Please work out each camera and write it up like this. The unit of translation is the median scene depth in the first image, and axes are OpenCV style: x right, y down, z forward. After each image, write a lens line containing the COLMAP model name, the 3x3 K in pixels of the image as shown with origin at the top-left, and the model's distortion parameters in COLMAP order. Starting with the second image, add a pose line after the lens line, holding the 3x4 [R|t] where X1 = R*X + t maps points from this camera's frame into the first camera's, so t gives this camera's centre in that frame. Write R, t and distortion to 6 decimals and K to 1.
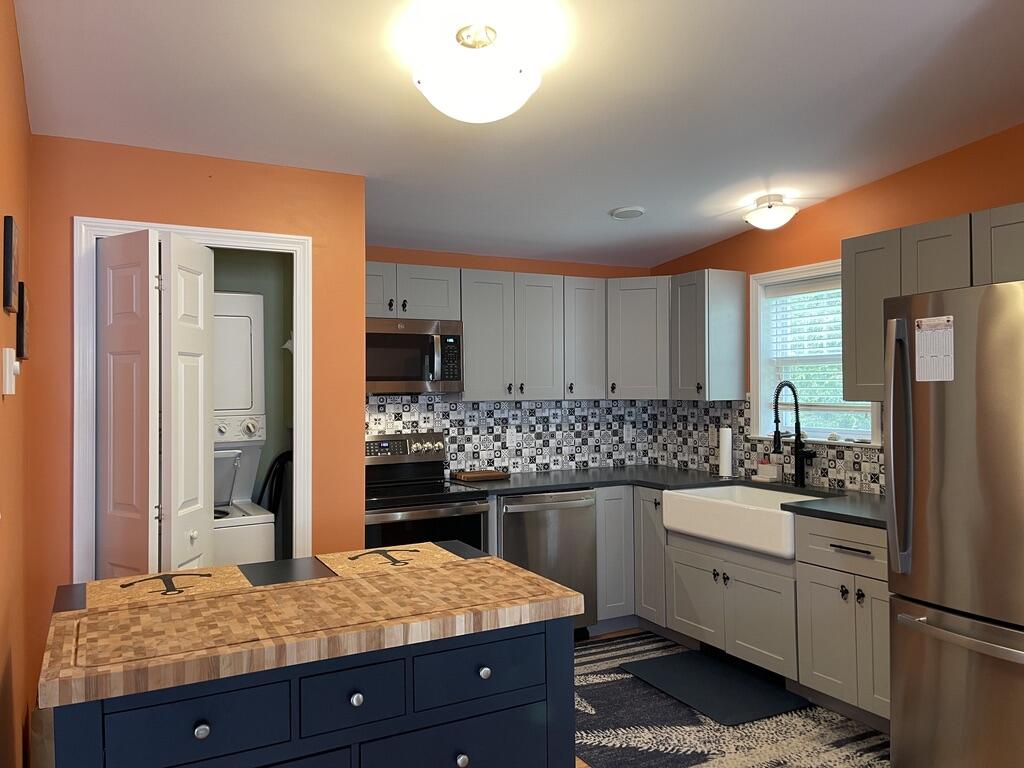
lens RADIAL K [[770.0, 0, 512.0], [0, 770.0, 380.0], [0, 0, 1]] dist [0.103324, -0.144493]
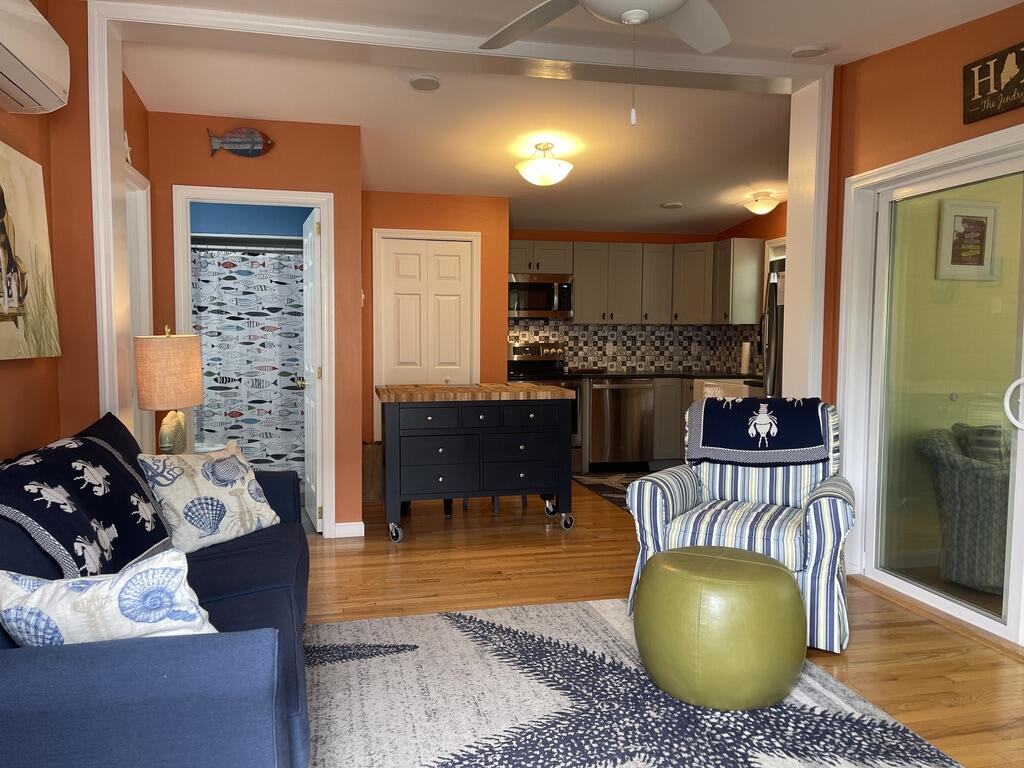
lens RADIAL K [[770.0, 0, 512.0], [0, 770.0, 380.0], [0, 0, 1]] dist [0.103324, -0.144493]
pose [[0.965444, 0.026252, -0.259284, 0.230240], [-0.008208, 0.997483, 0.070432, 0.031483], [0.260480, -0.065870, 0.963230, -0.601970]]
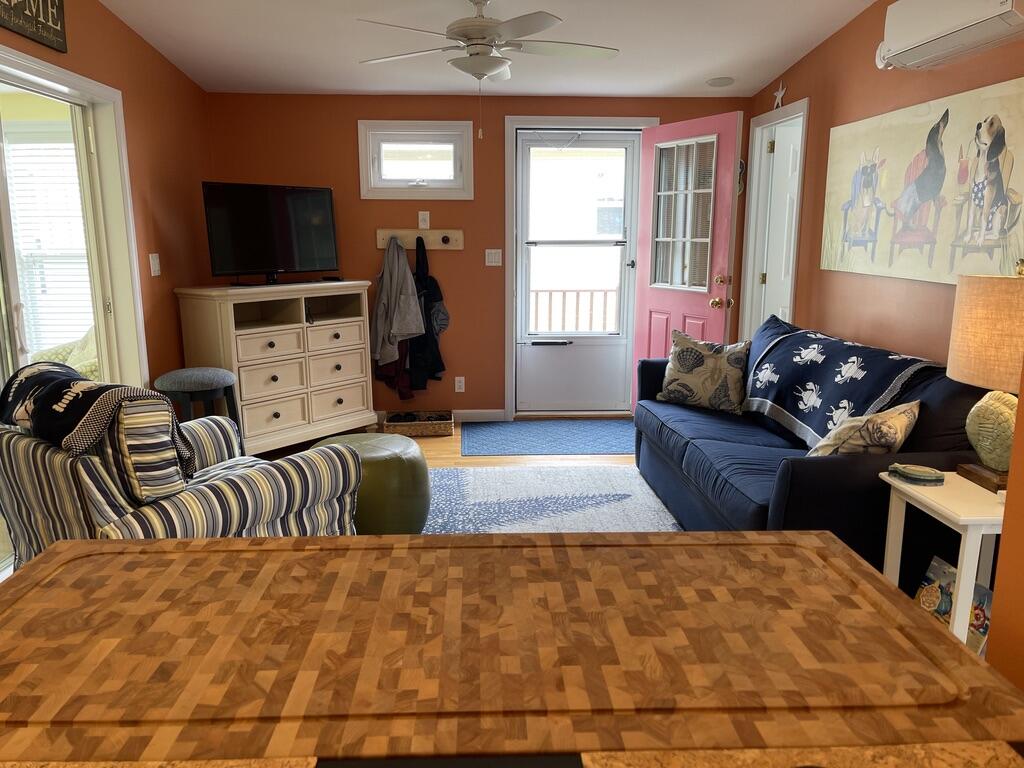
lens RADIAL K [[770.0, 0, 512.0], [0, 770.0, 380.0], [0, 0, 1]] dist [0.103324, -0.144493]
pose [[-0.905889, -0.073664, 0.417059, -0.192685], [0.000408, 0.984605, 0.174795, 0.022667], [-0.423514, 0.158515, -0.891913, 0.572806]]
